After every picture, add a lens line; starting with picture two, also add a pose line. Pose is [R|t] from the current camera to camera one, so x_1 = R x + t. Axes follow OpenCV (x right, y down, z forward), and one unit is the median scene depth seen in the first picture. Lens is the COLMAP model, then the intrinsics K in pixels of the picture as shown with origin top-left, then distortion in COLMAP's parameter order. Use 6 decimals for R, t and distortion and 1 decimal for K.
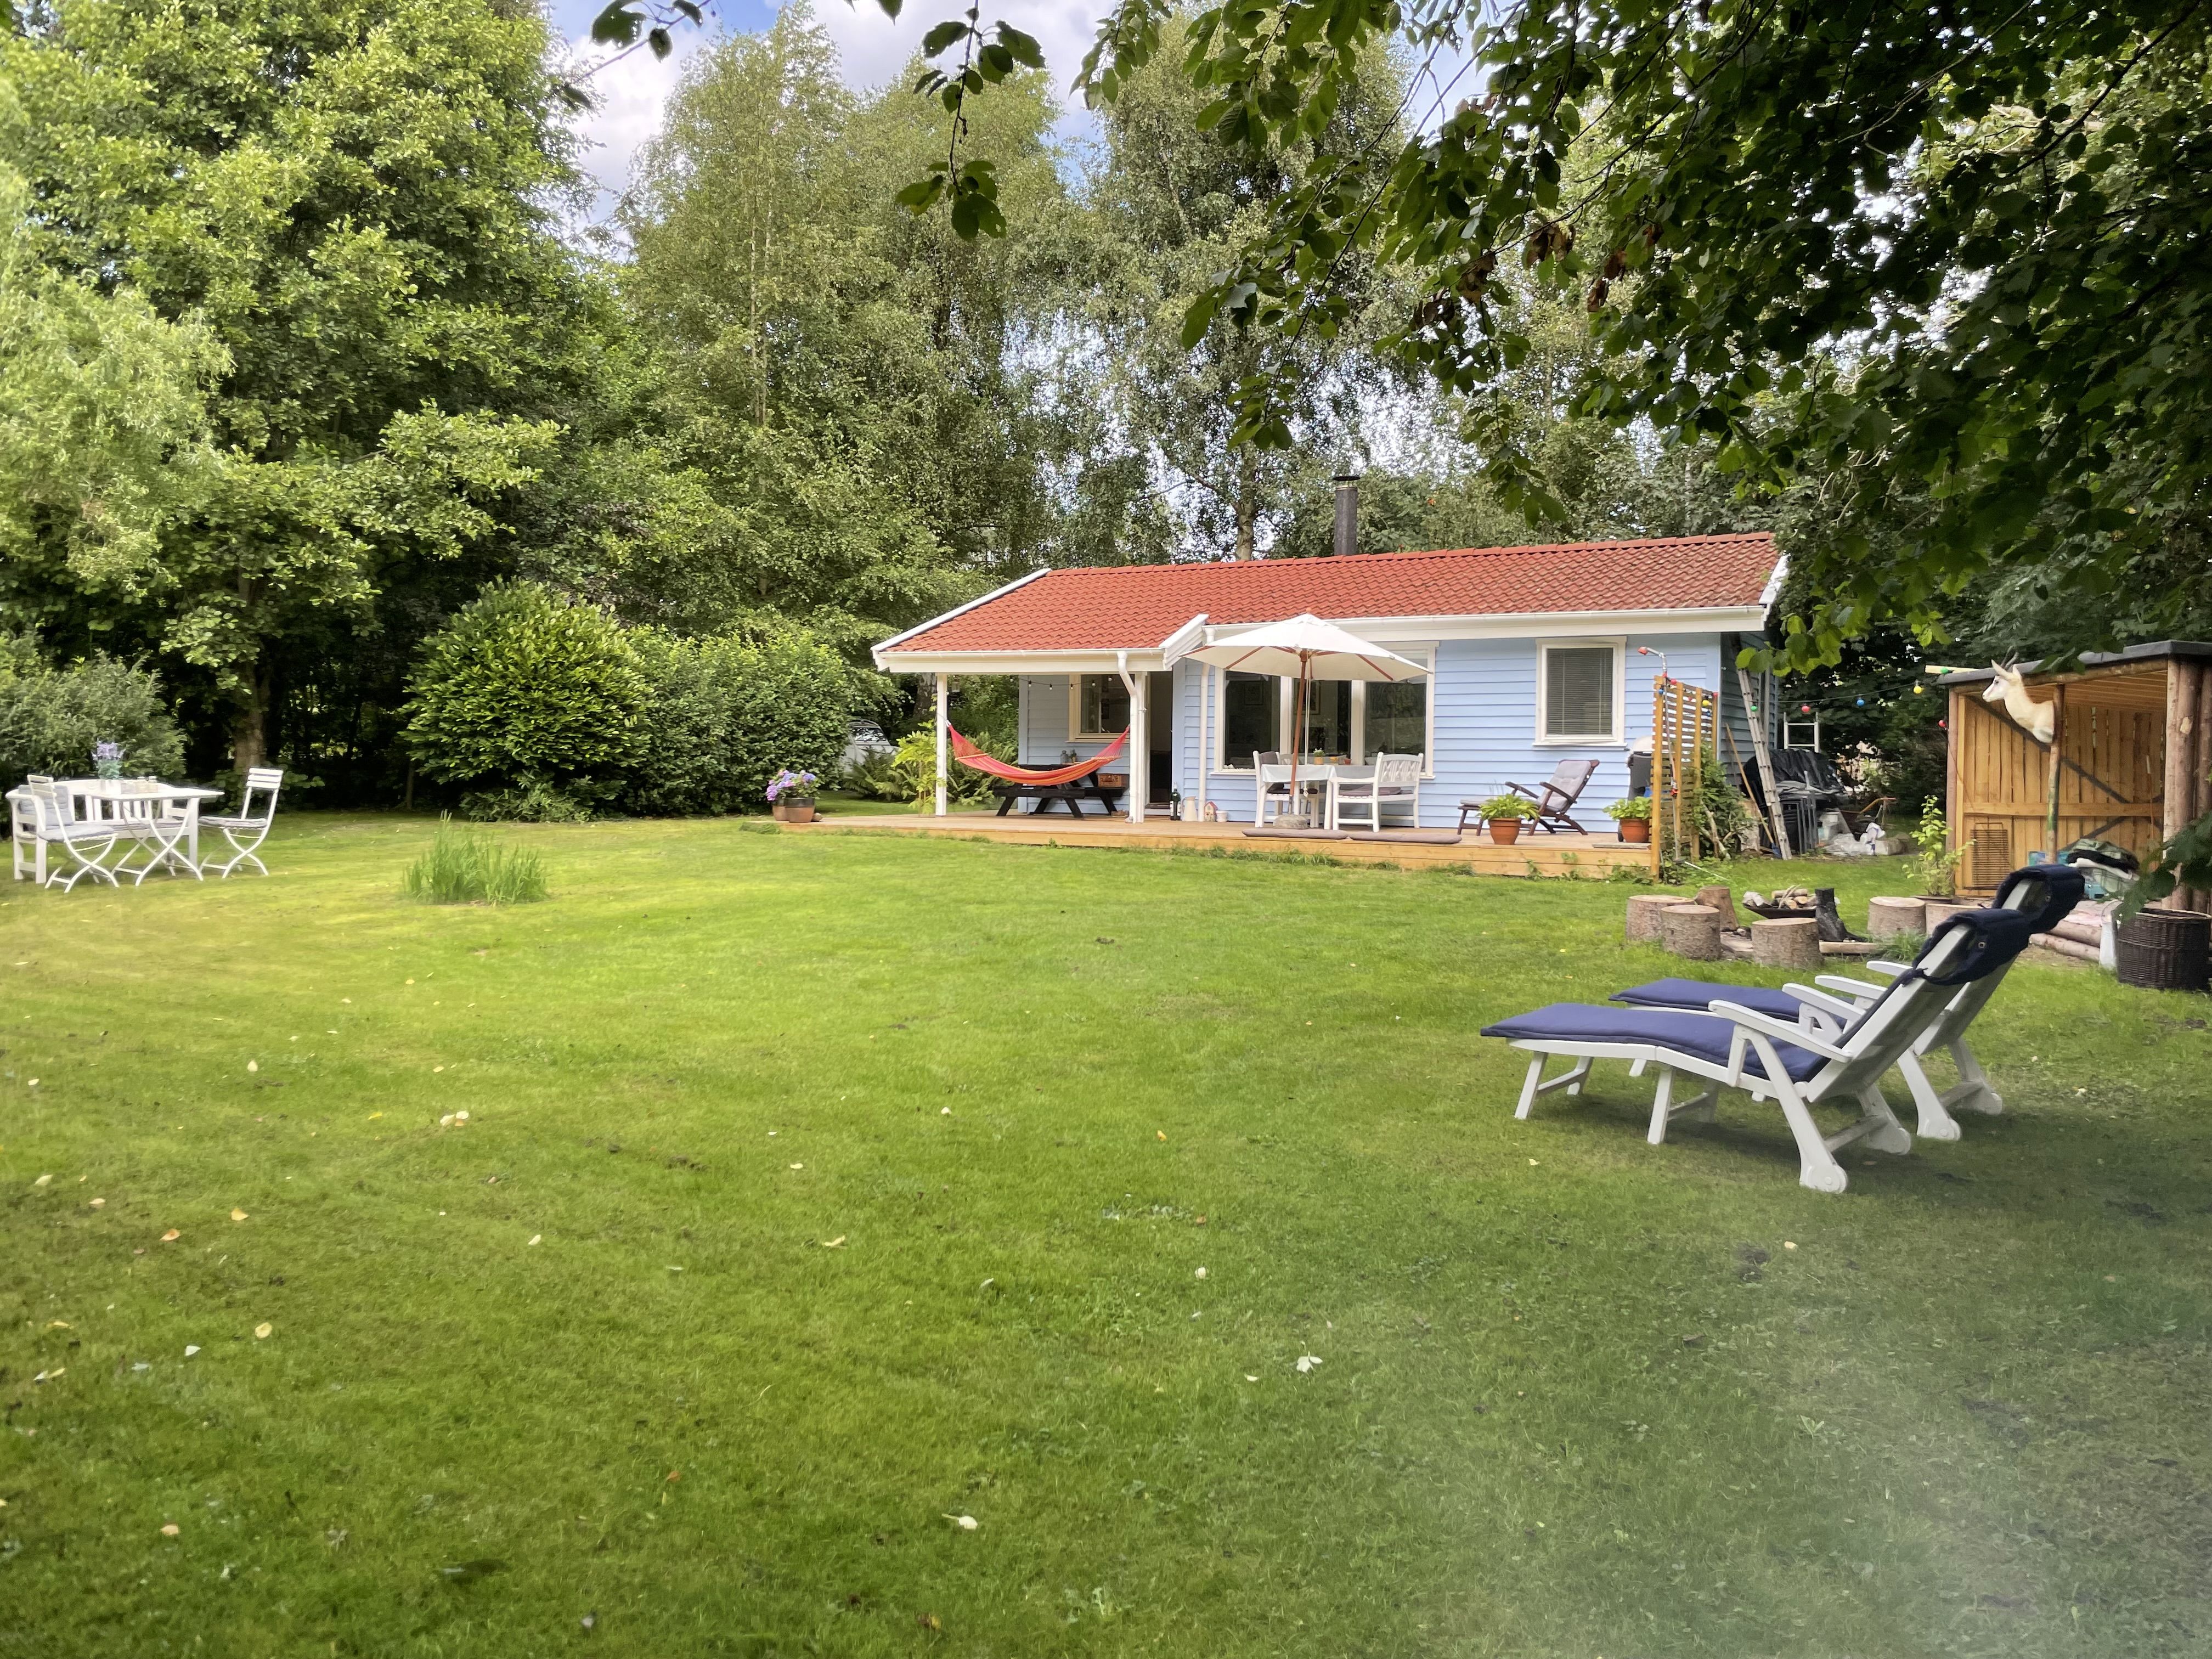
lens RADIAL K [[1687.7, 0, 1106.0], [0, 1687.7, 829.5], [0, 0, 1]] dist [0.120912, -0.183577]
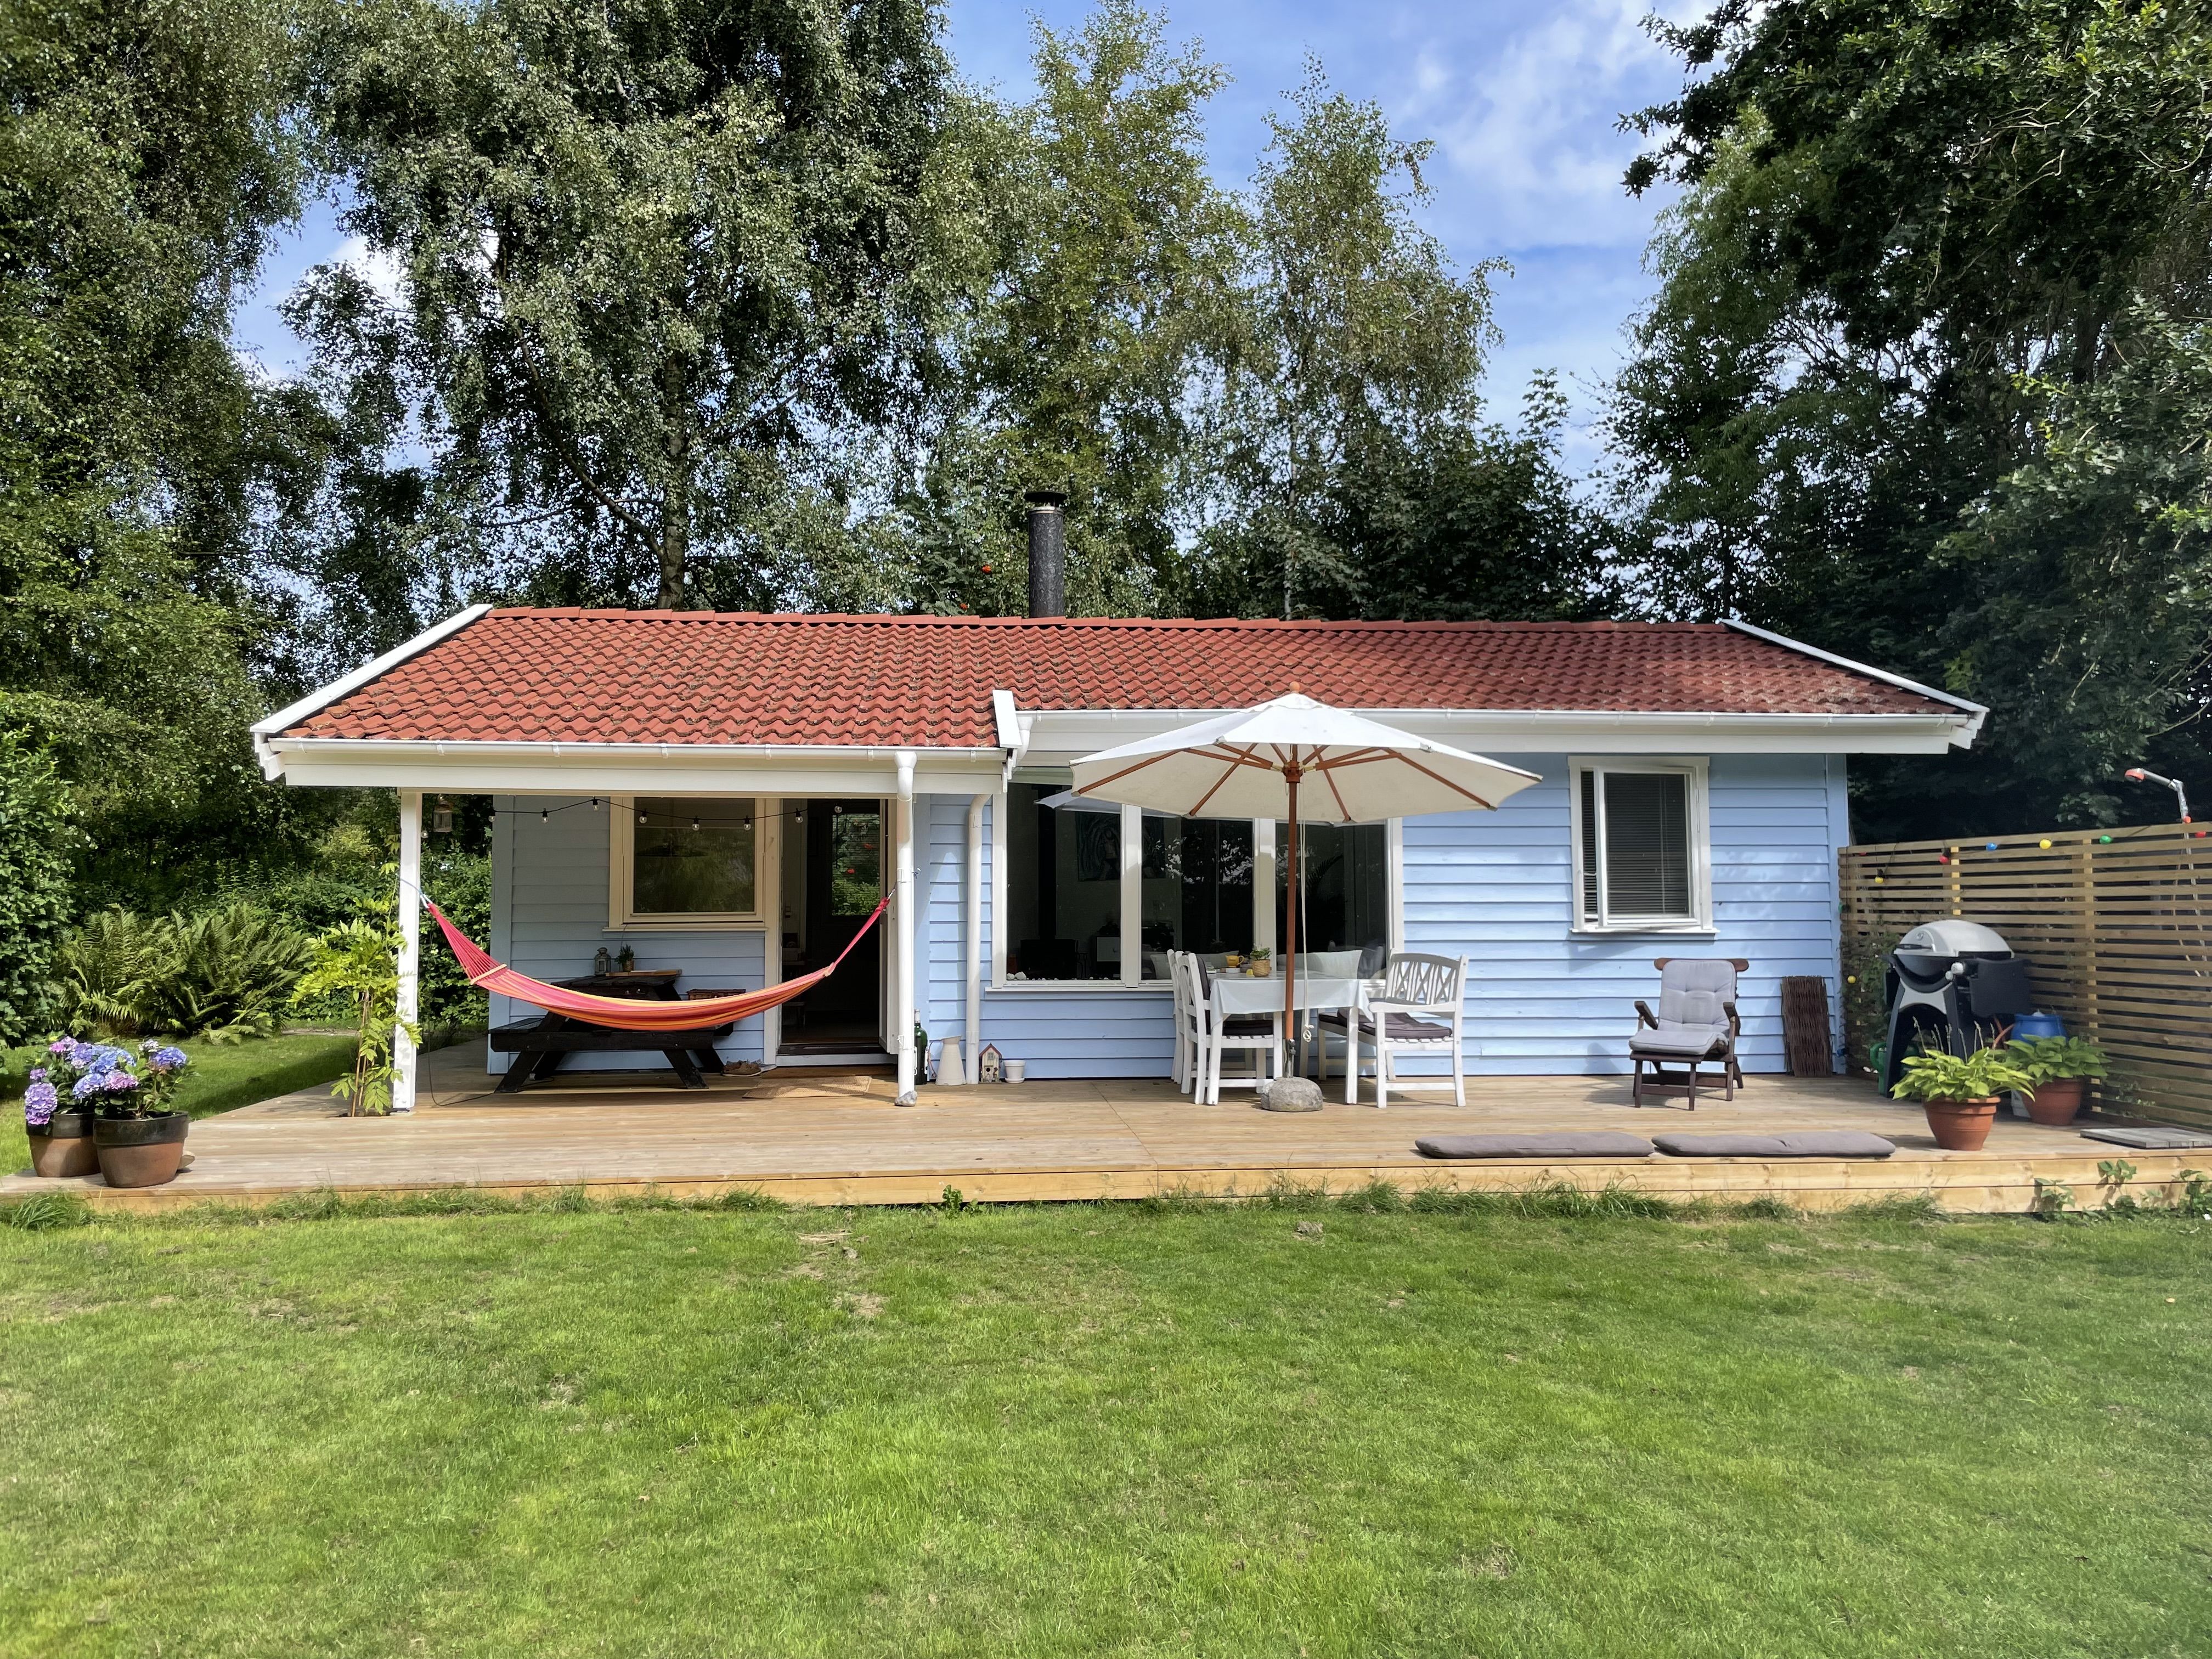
lens RADIAL K [[1687.7, 0, 1106.0], [0, 1687.7, 829.5], [0, 0, 1]] dist [0.120912, -0.183577]
pose [[0.837048, 0.013114, 0.546973, -0.204673], [0.033225, 0.996649, -0.074740, -0.044348], [-0.546120, 0.080734, 0.833807, 0.553537]]
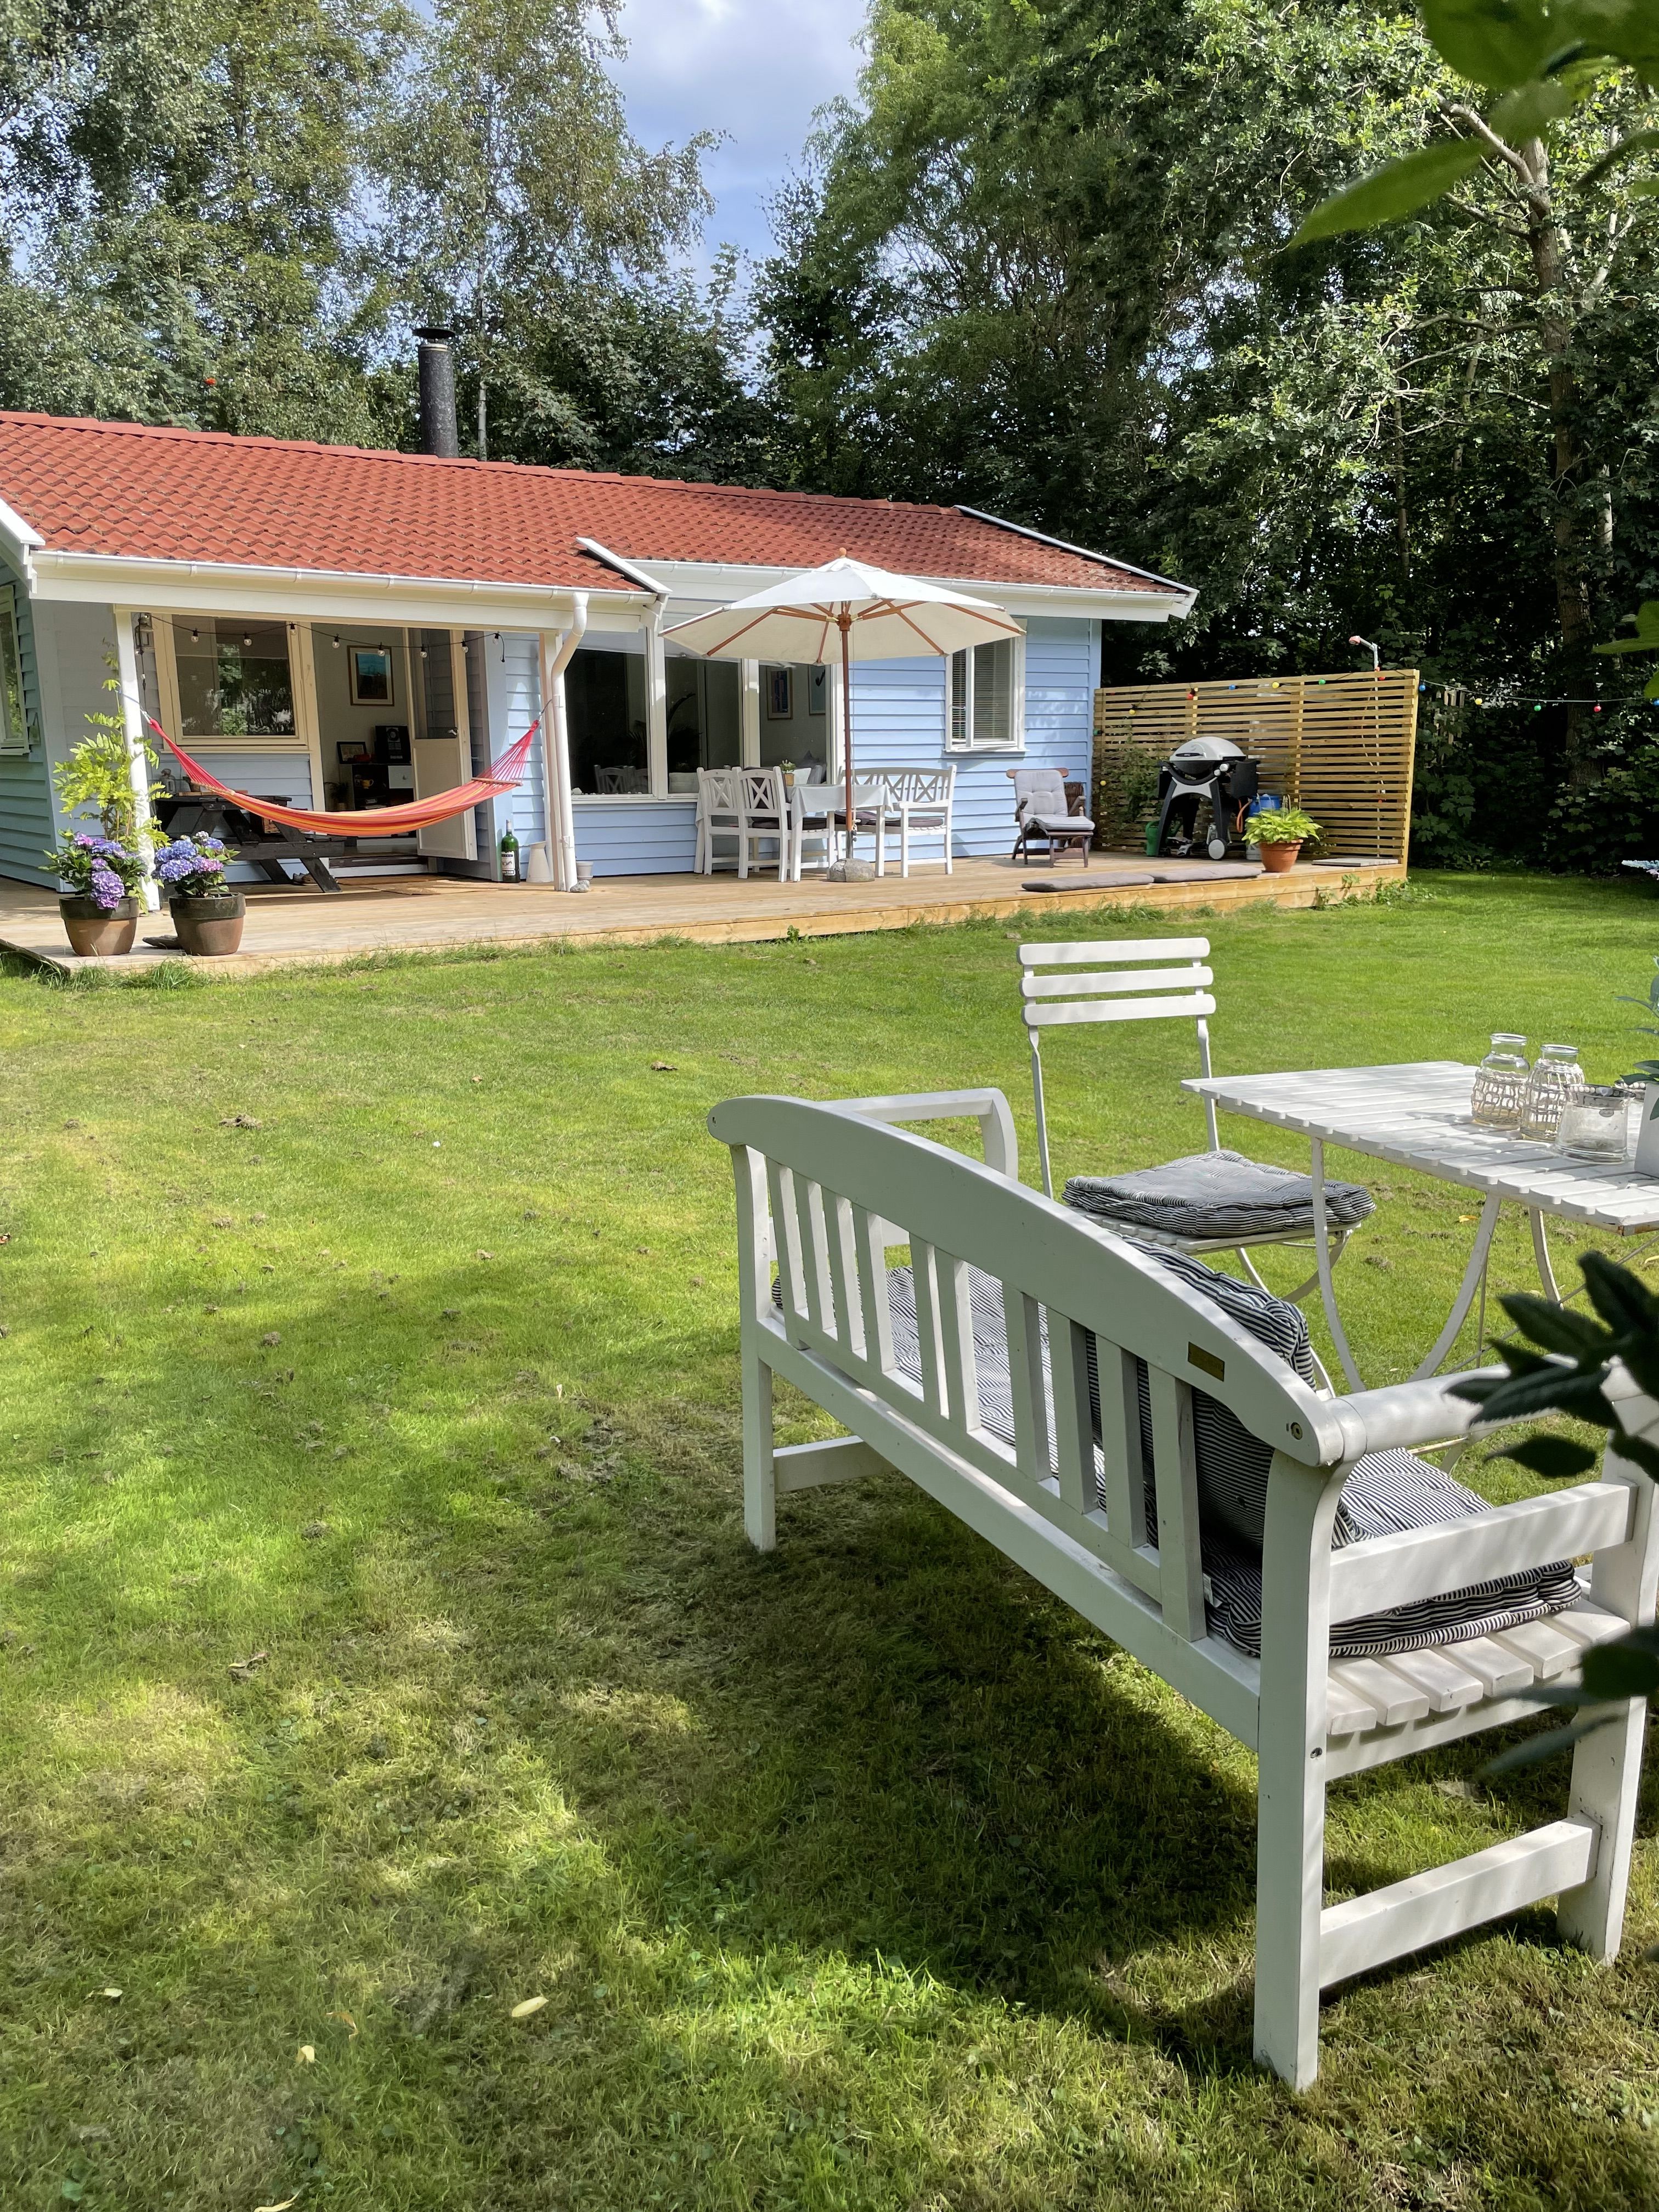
lens RADIAL K [[1687.7, 0, 829.5], [0, 1687.7, 1106.0], [0, 0, 1]] dist [0.120912, -0.183577]
pose [[0.441356, -0.194593, 0.875979, -0.492044], [0.051355, 0.980081, 0.191843, -0.040462], [-0.895861, -0.039685, 0.442558, 0.644979]]
